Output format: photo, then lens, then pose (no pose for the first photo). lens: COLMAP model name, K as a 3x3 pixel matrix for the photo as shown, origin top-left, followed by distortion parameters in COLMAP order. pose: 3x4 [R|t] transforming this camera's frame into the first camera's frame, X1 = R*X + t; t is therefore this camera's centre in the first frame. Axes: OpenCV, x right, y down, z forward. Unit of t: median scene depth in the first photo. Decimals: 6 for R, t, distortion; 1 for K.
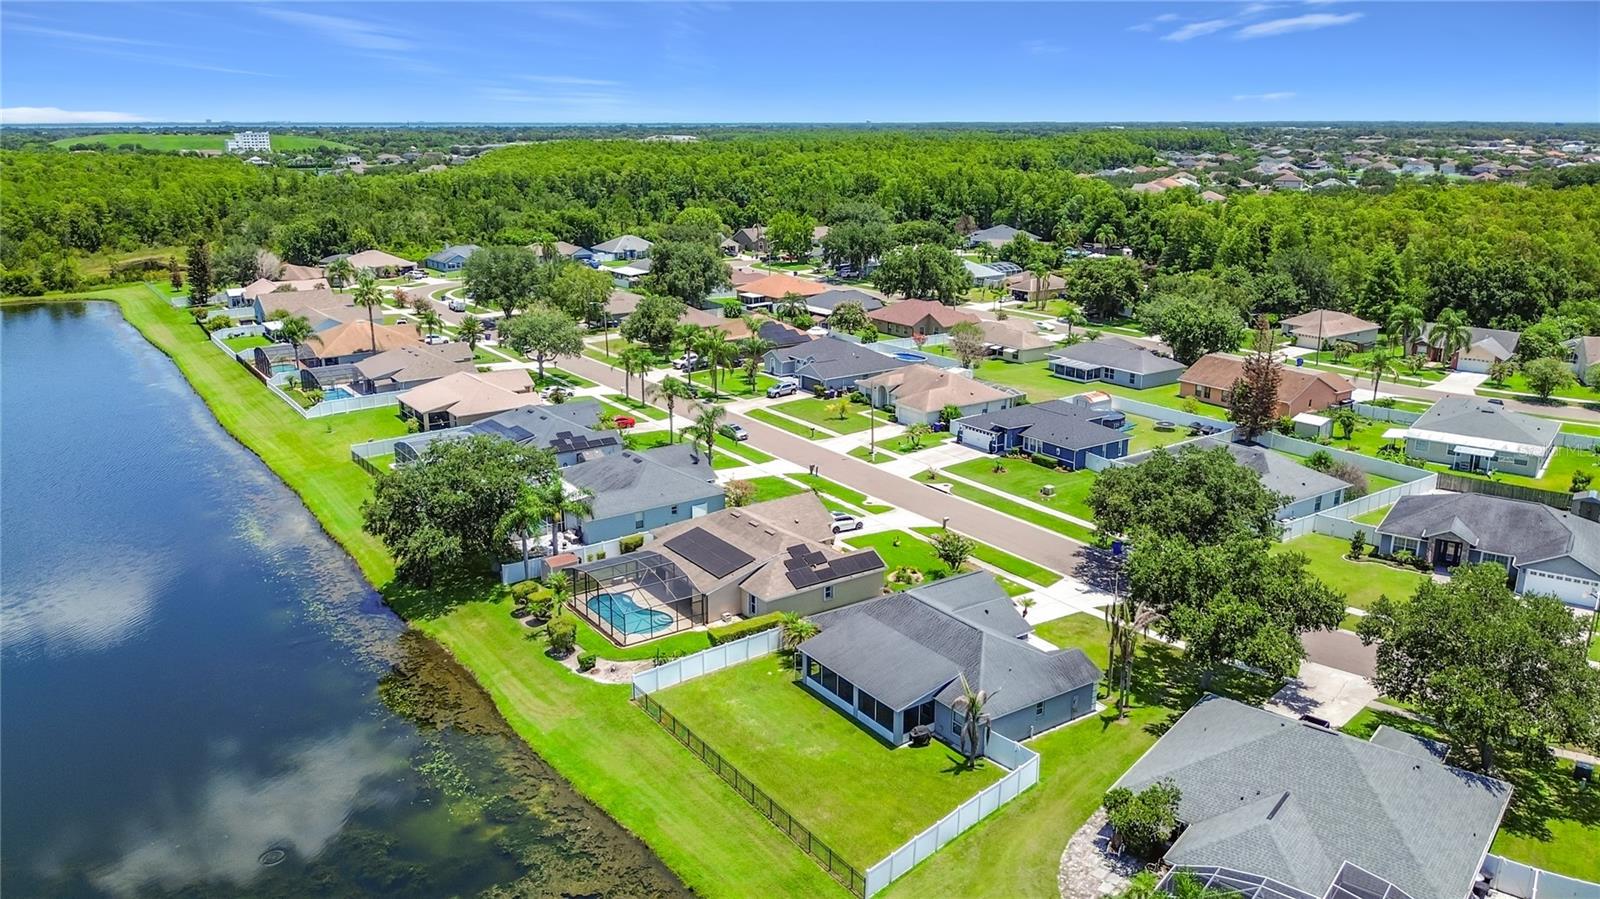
lens RADIAL K [[1162.2, 0, 800.3], [0, 1162.2, 447.2], [0, 0, 1]] dist [0.071496, -0.113809]
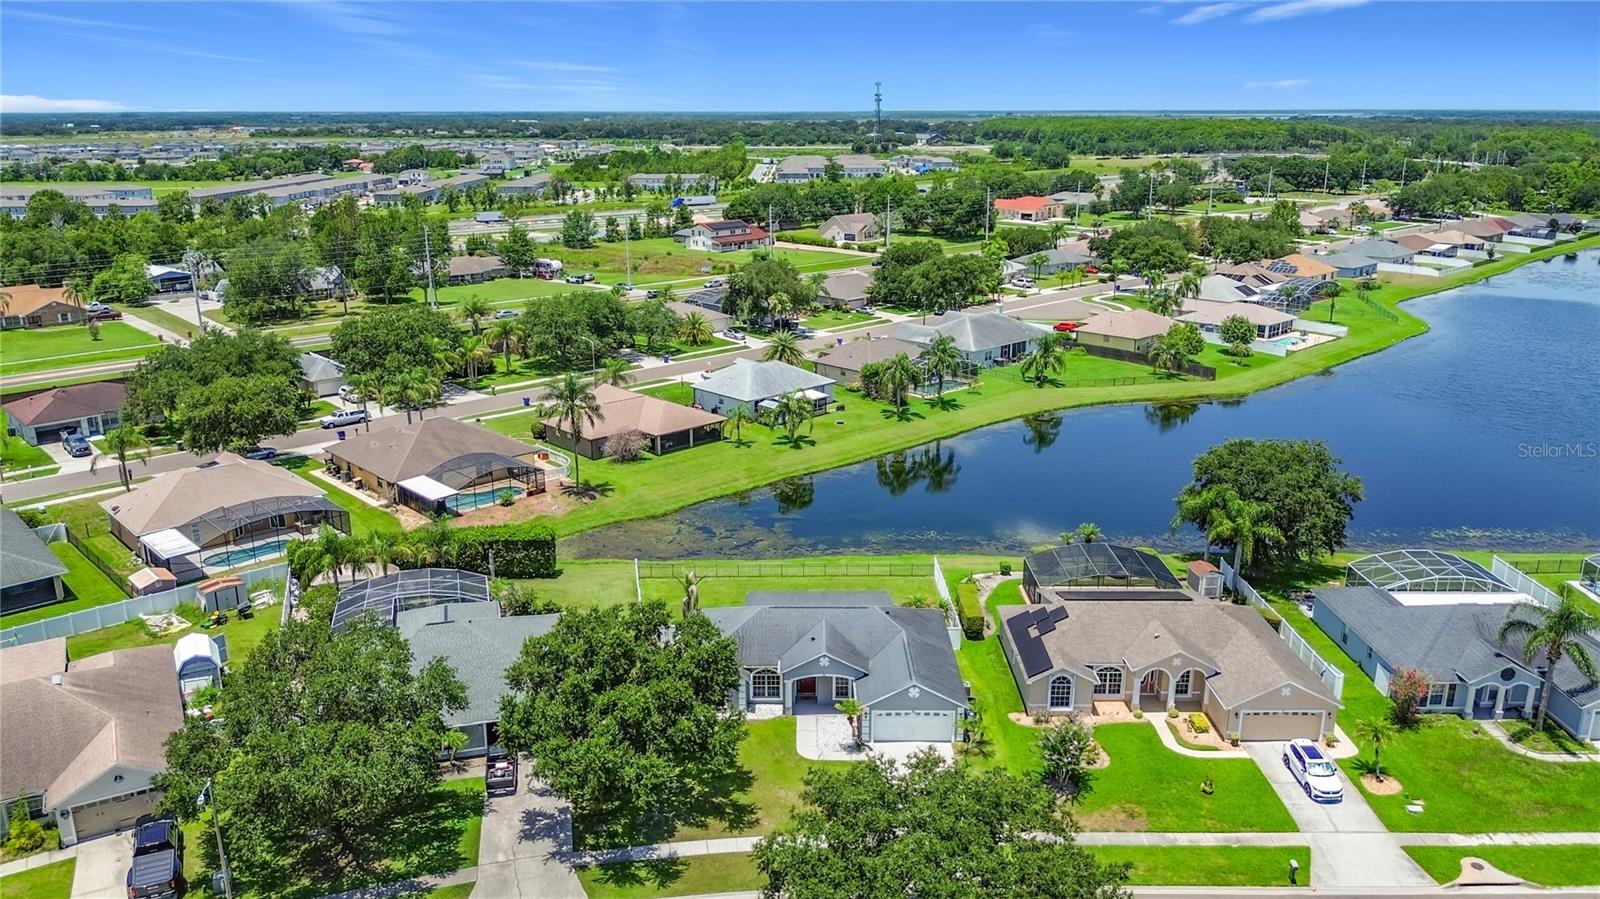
lens RADIAL K [[1150.1, 0, 796.0], [0, 1150.1, 471.5], [0, 0, 1]] dist [0.056253, -0.082453]
pose [[-0.571517, 0.246983, -0.782539, 0.495673], [-0.218581, 0.873356, 0.435284, -0.219996], [0.790943, 0.419820, -0.445152, 0.769490]]
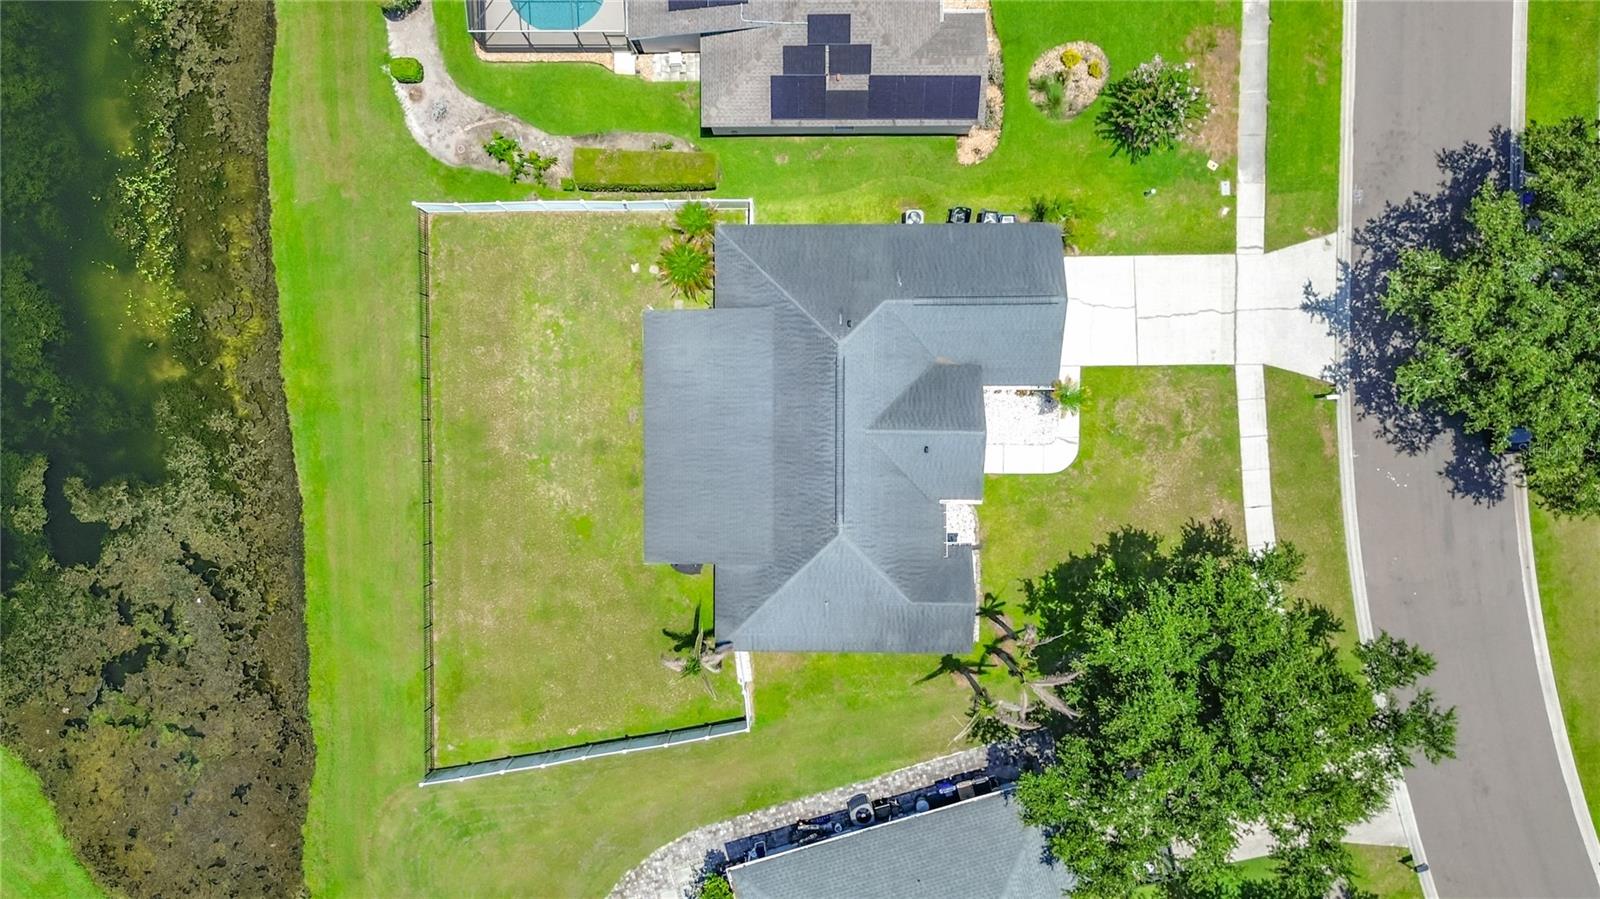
lens RADIAL K [[1200.7, 0, 794.7], [0, 1200.7, 496.7], [0, 0, 1]] dist [0.047302, -0.004261]
pose [[0.820933, 0.571013, 0.003572, 0.066399], [-0.140845, 0.196420, 0.970351, -0.250019], [0.553382, -0.797097, 0.241673, 0.452788]]
